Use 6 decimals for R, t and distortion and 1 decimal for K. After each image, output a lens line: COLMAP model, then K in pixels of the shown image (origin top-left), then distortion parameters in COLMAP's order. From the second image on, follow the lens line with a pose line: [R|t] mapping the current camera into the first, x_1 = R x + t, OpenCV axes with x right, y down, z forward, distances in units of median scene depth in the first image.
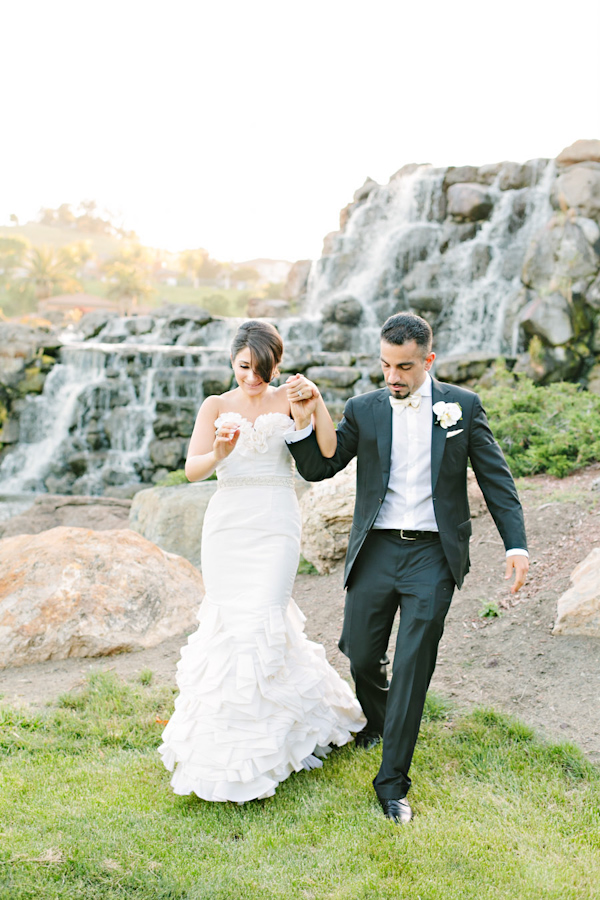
lens RADIAL K [[1272.7, 0, 298.5], [0, 1272.7, 449.9], [0, 0, 1]] dist [0.007088, 0.000000]
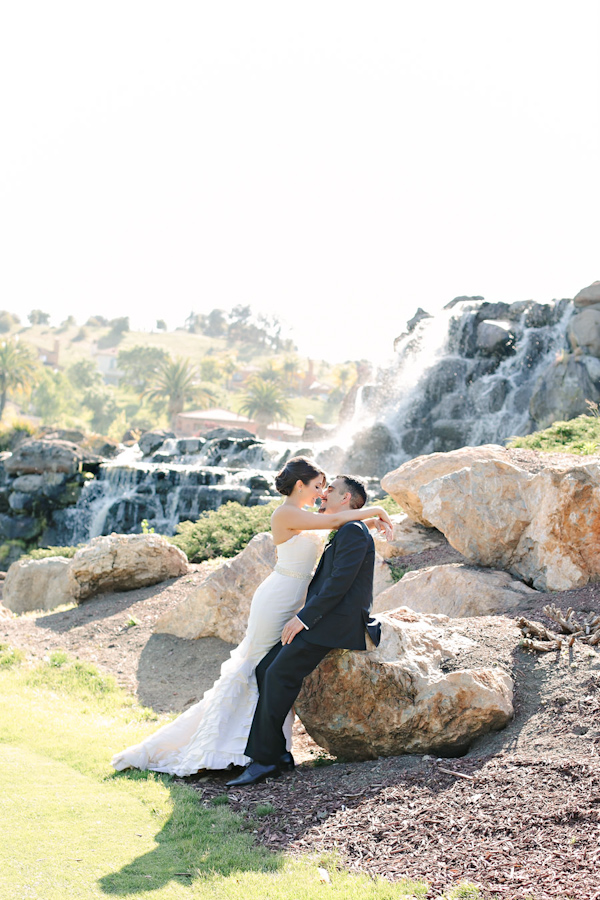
lens RADIAL K [[1507.1, 0, 302.7], [0, 1507.1, 454.5], [0, 0, 1]] dist [0.103827, 0.000000]
pose [[0.989108, 0.028321, -0.144440, 0.167941], [-0.041343, 0.995265, -0.087966, 0.017821], [0.141264, 0.092980, 0.985596, -0.251489]]
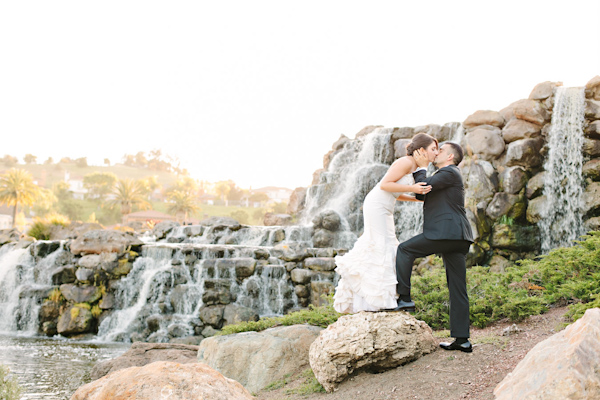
lens RADIAL K [[848.5, 0, 299.1], [0, 848.5, 198.0], [0, 0, 1]] dist [0.007088, 0.000000]
pose [[0.999963, -0.003658, 0.007809, -0.007078], [0.004684, 0.990752, -0.135606, 0.001532], [-0.007240, 0.135637, 0.990732, -0.010514]]
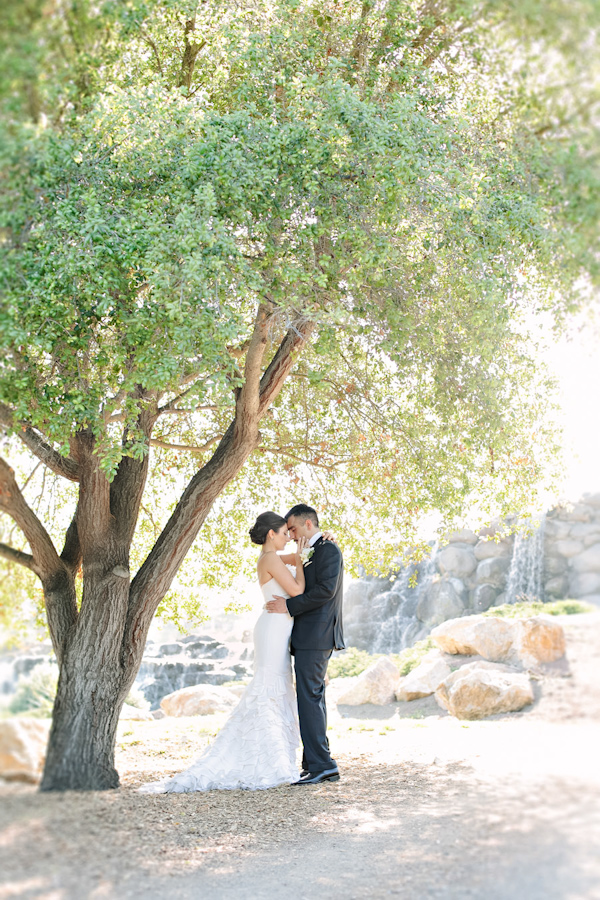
lens RADIAL K [[1524.9, 0, 299.6], [0, 1524.9, 451.1], [0, 0, 1]] dist [0.073190, 0.000000]
pose [[0.999946, -0.002548, 0.010096, 0.010666], [0.004927, 0.969955, -0.243234, 0.125845], [-0.009173, 0.243271, 0.969915, -0.876222]]
